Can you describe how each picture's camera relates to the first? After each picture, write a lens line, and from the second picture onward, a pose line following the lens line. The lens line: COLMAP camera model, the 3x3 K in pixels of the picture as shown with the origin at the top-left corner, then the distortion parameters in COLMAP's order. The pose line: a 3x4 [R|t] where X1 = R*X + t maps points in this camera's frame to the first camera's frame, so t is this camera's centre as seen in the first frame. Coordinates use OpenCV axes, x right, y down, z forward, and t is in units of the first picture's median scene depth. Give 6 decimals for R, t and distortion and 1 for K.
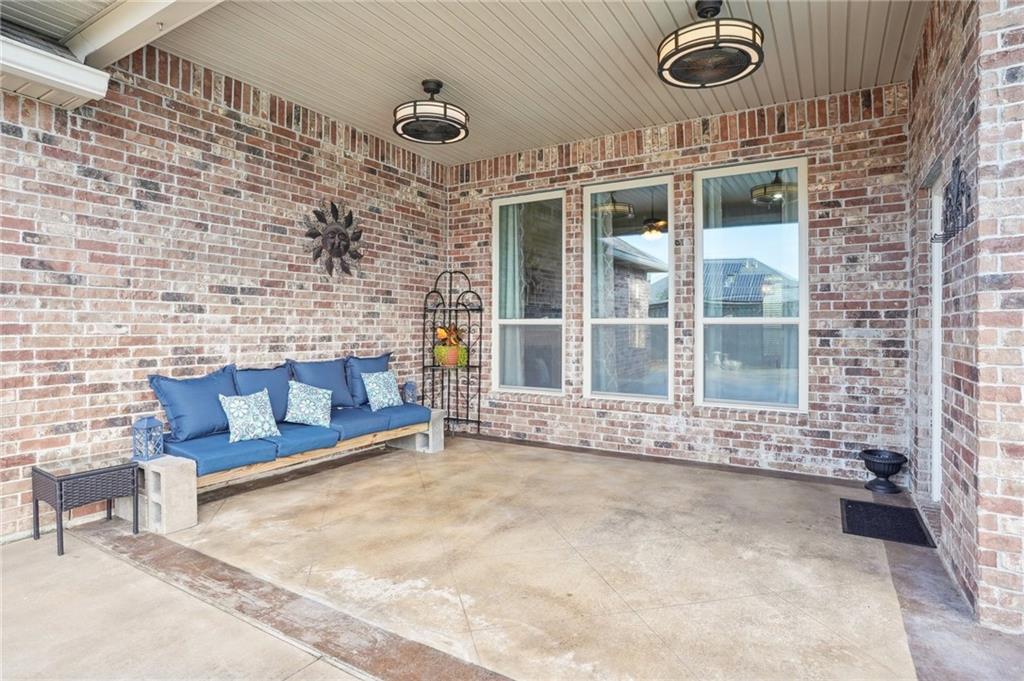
lens RADIAL K [[540.8, 0, 506.5], [0, 540.8, 330.6], [0, 0, 1]] dist [-0.001879, 0.000156]
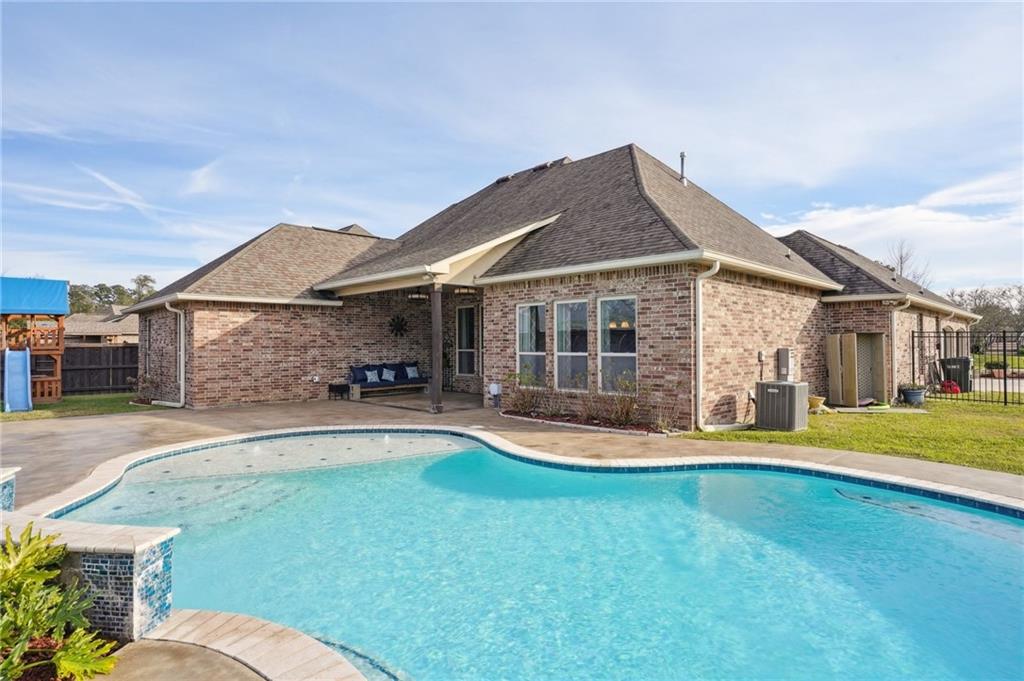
lens RADIAL K [[545.4, 0, 515.1], [0, 545.4, 345.2], [0, 0, 1]] dist [0.000819, 0.000006]
pose [[0.968439, -0.014298, -0.248839, 1.322308], [0.012551, 0.999884, -0.008606, -0.018825], [0.248933, 0.005211, 0.968507, -2.246876]]
